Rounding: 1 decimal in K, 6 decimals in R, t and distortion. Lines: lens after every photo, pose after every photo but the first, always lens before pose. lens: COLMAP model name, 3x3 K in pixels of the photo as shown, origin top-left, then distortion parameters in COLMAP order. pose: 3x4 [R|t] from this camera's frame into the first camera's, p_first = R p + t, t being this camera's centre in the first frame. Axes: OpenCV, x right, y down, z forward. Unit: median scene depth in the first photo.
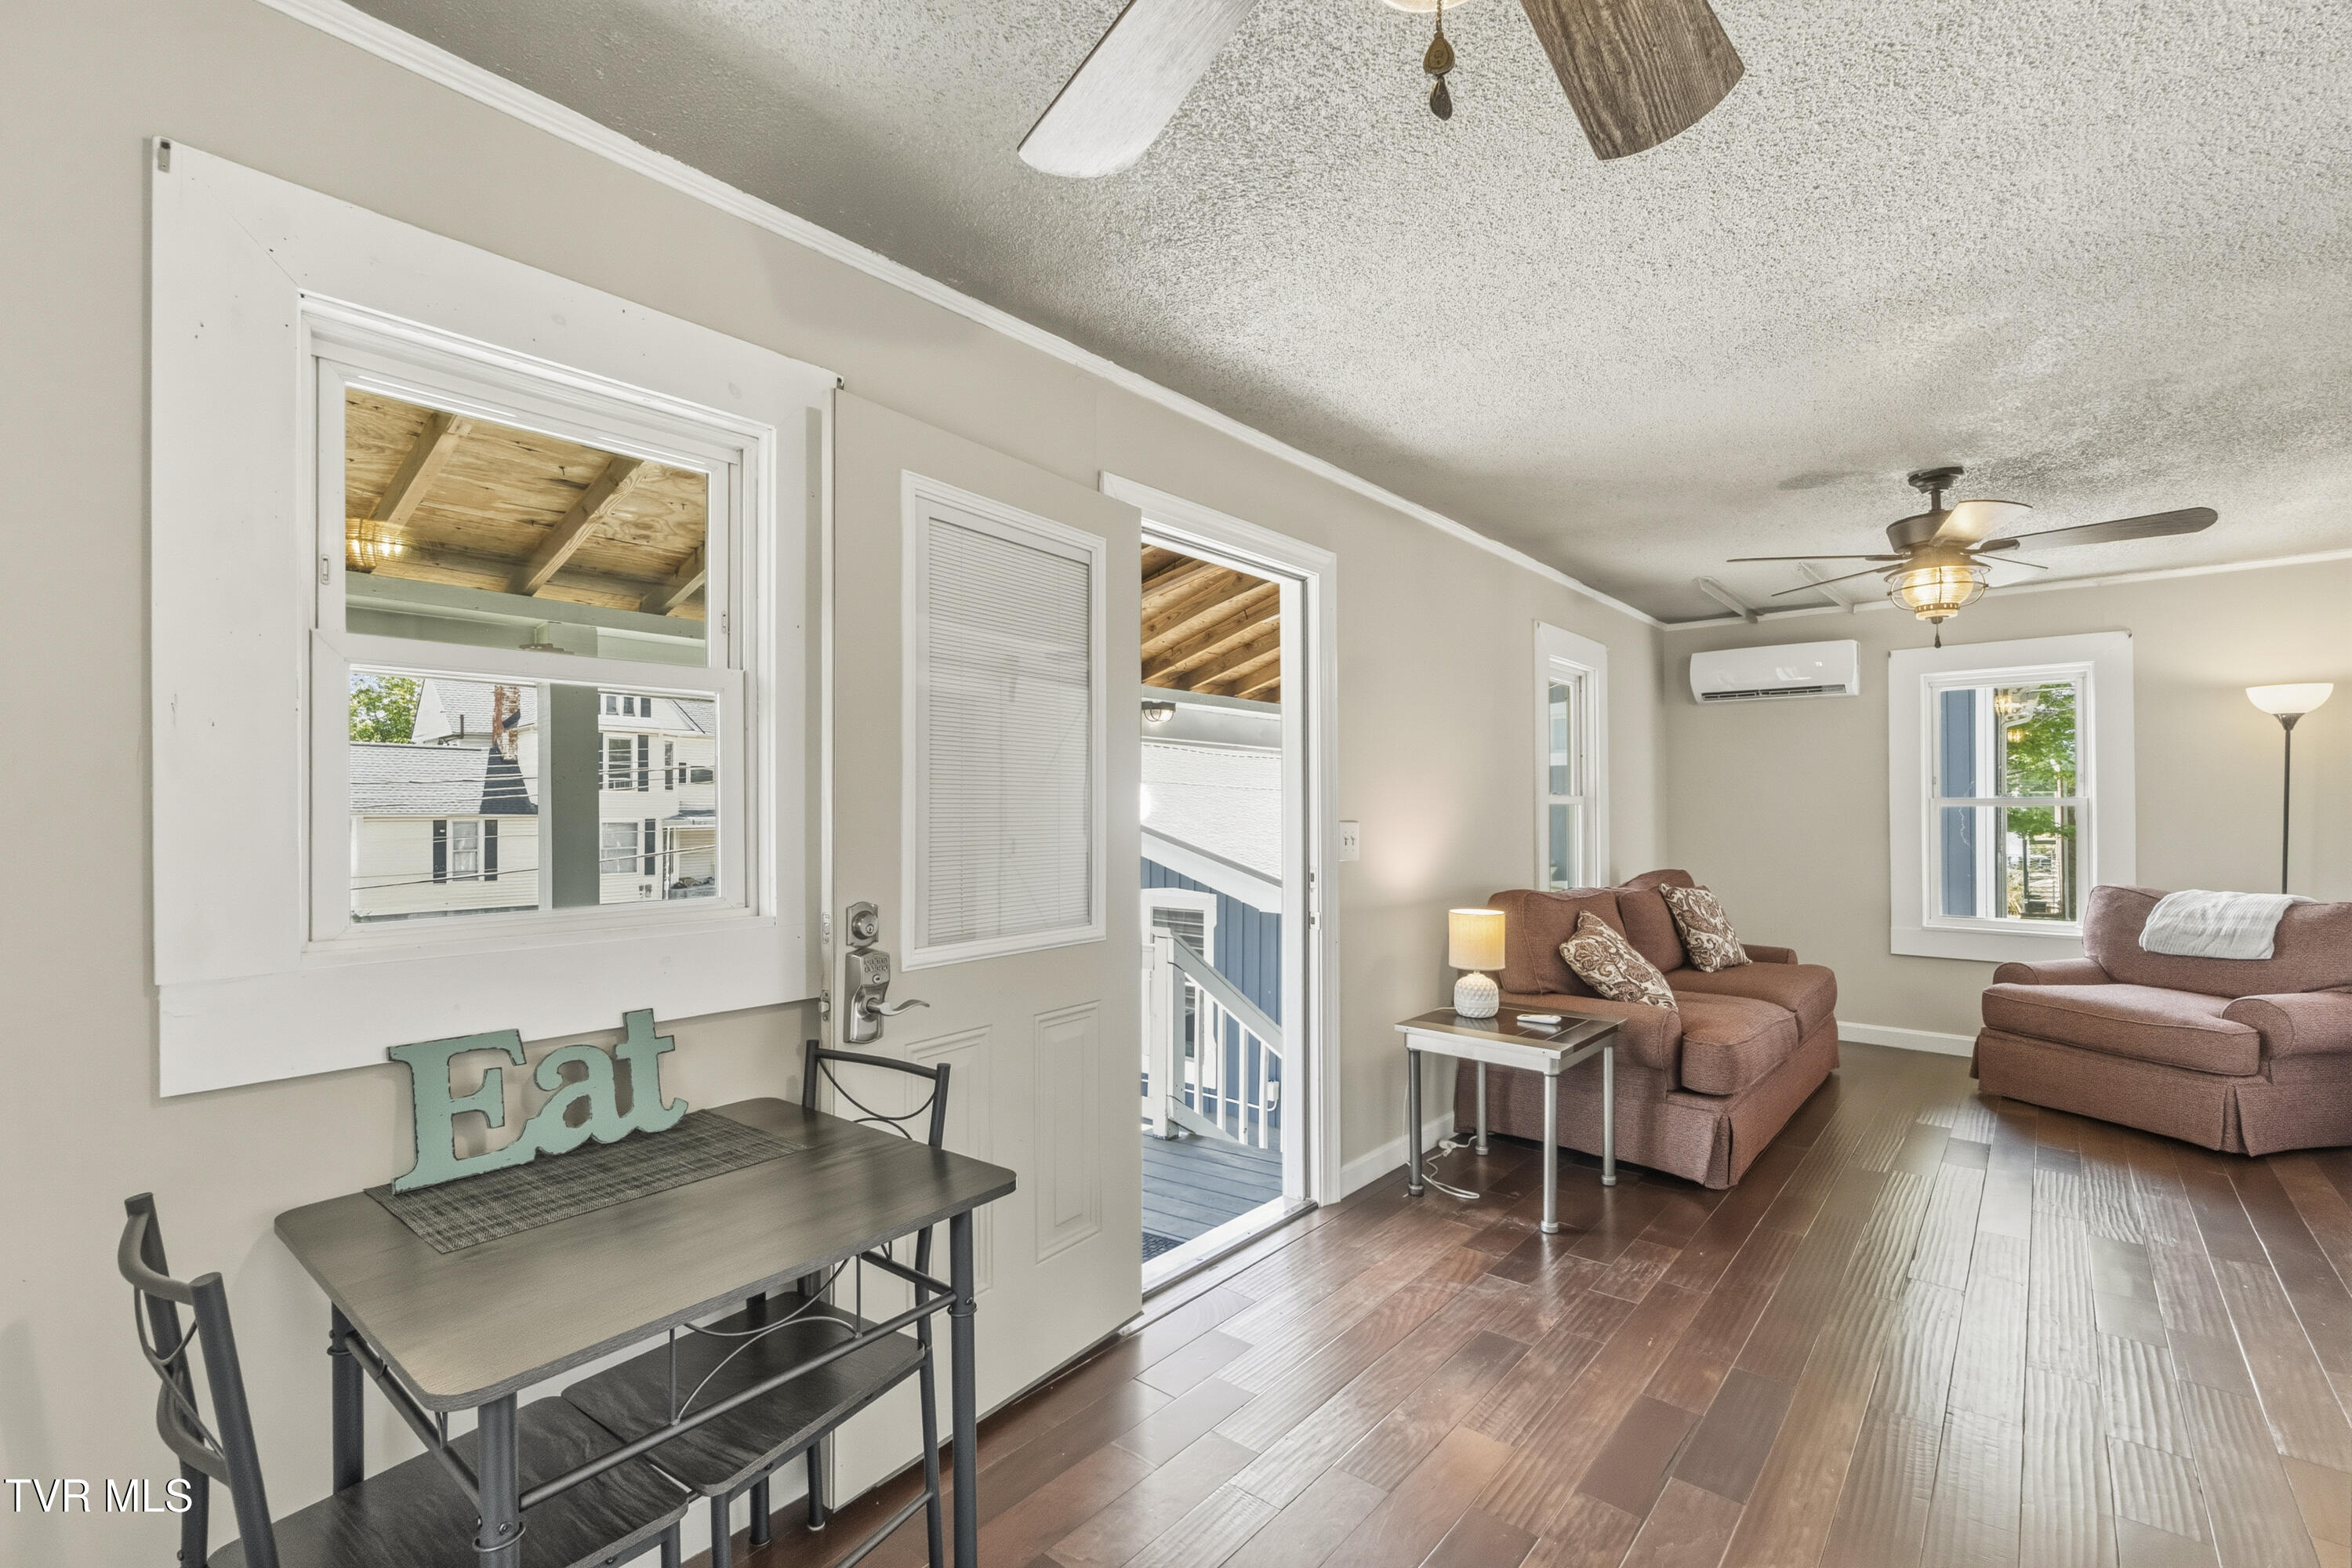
lens RADIAL K [[1018.3, 0, 1168.5], [0, 1018.3, 807.9], [0, 0, 1]] dist [0.000786, 0.000096]
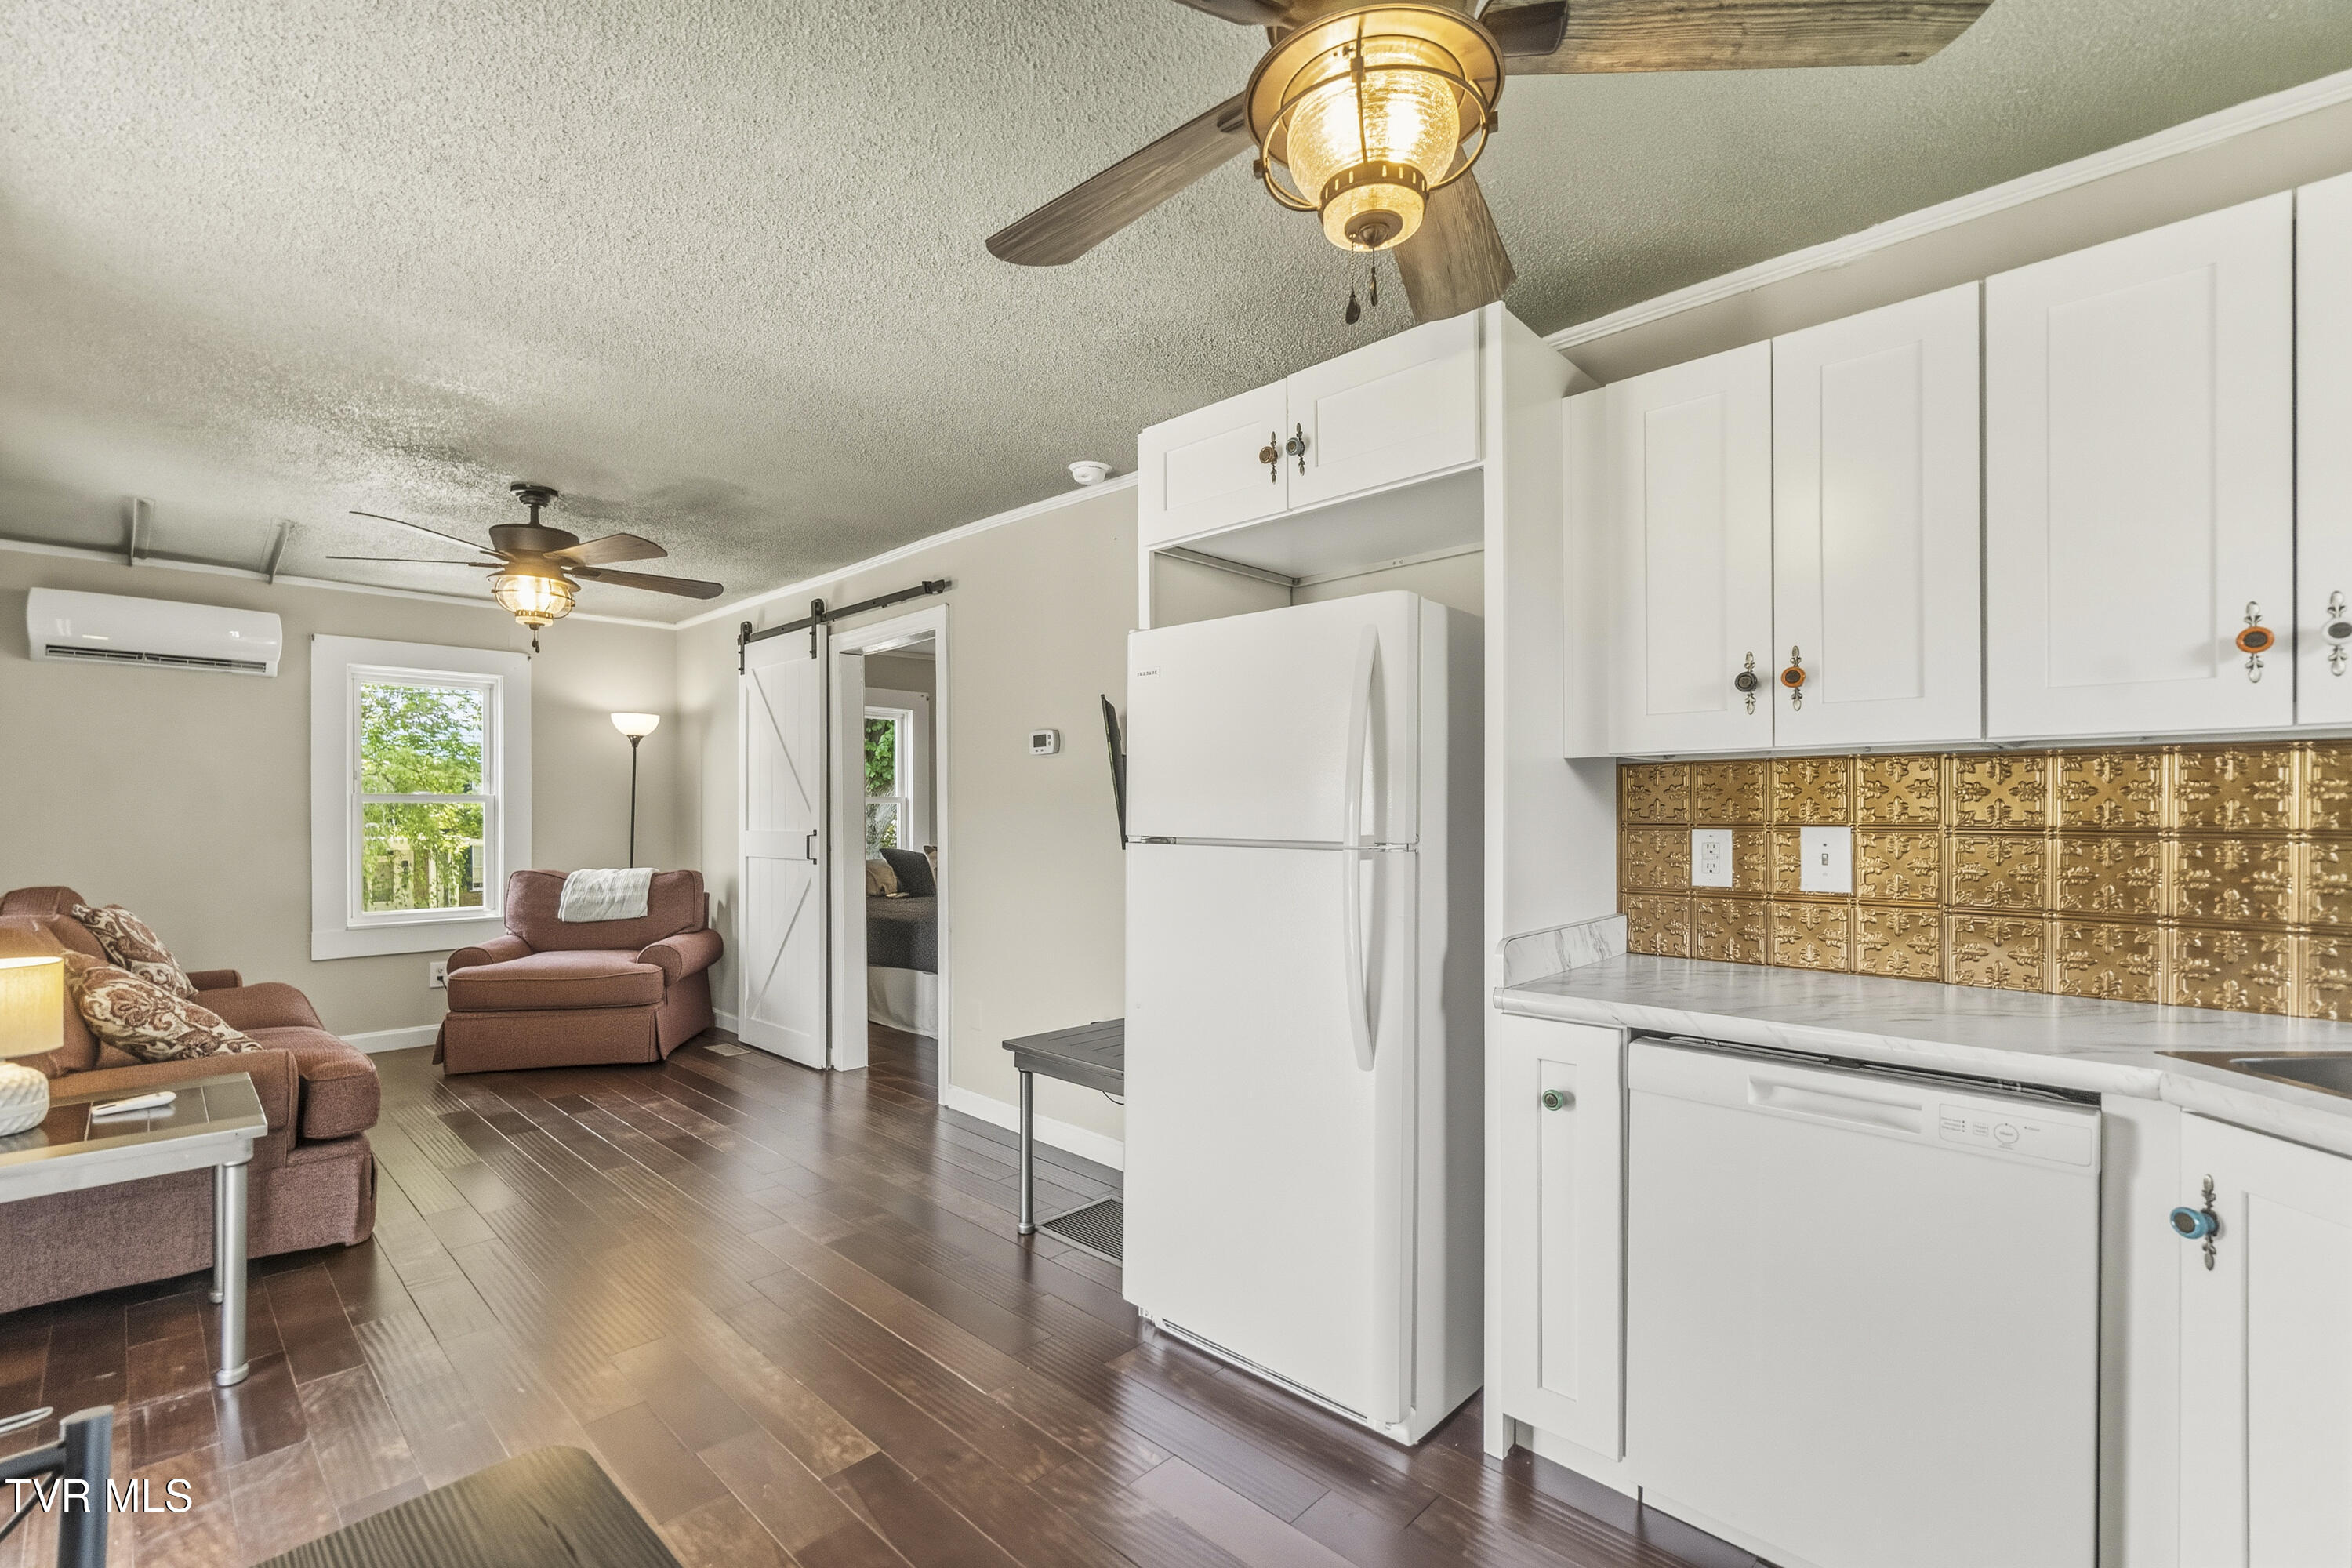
lens RADIAL K [[1026.4, 0, 1174.7], [0, 1026.4, 812.4], [0, 0, 1]] dist [-0.001615, 0.000190]
pose [[0.059380, -0.002112, 0.998233, -0.226863], [-0.002376, 0.999995, 0.002257, 0.006002], [-0.998233, -0.002506, 0.059375, 0.208972]]
